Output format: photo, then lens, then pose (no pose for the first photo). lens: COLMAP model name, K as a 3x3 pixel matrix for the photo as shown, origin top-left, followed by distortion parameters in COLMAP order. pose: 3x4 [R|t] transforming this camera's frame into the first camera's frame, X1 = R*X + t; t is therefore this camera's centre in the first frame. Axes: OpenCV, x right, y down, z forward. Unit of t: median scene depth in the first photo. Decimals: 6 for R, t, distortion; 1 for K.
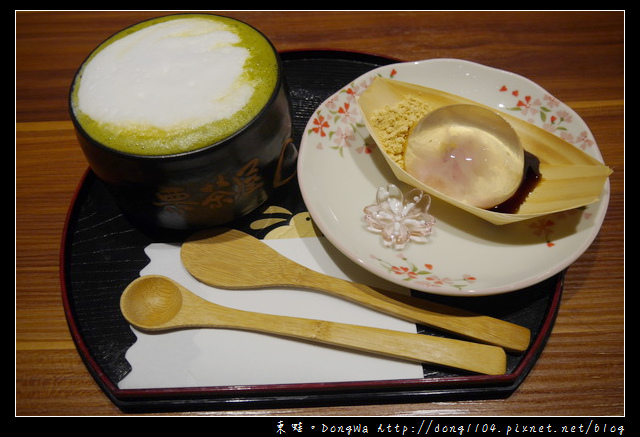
lens RADIAL K [[547.1, 0, 319.2], [0, 547.1, 218.7], [0, 0, 1]] dist [0.002898, -0.001503]
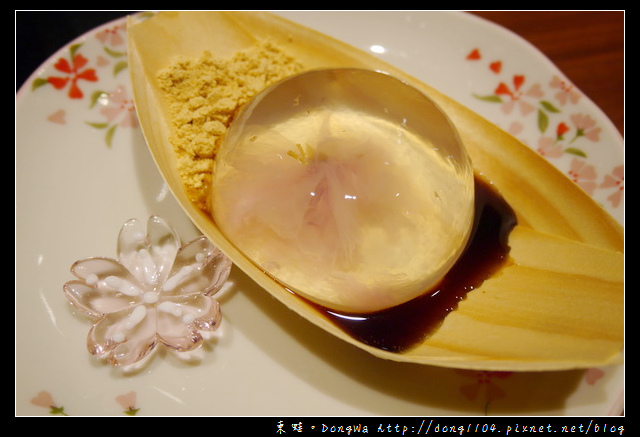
lens RADIAL K [[591.4, 0, 318.9], [0, 591.4, 219.1], [0, 0, 1]] dist [0.008217, 0.000532]
pose [[0.988701, 0.145199, -0.037255, 0.254805], [-0.144603, 0.989321, 0.018250, -0.086473], [0.039507, -0.012656, 0.999139, 0.490822]]
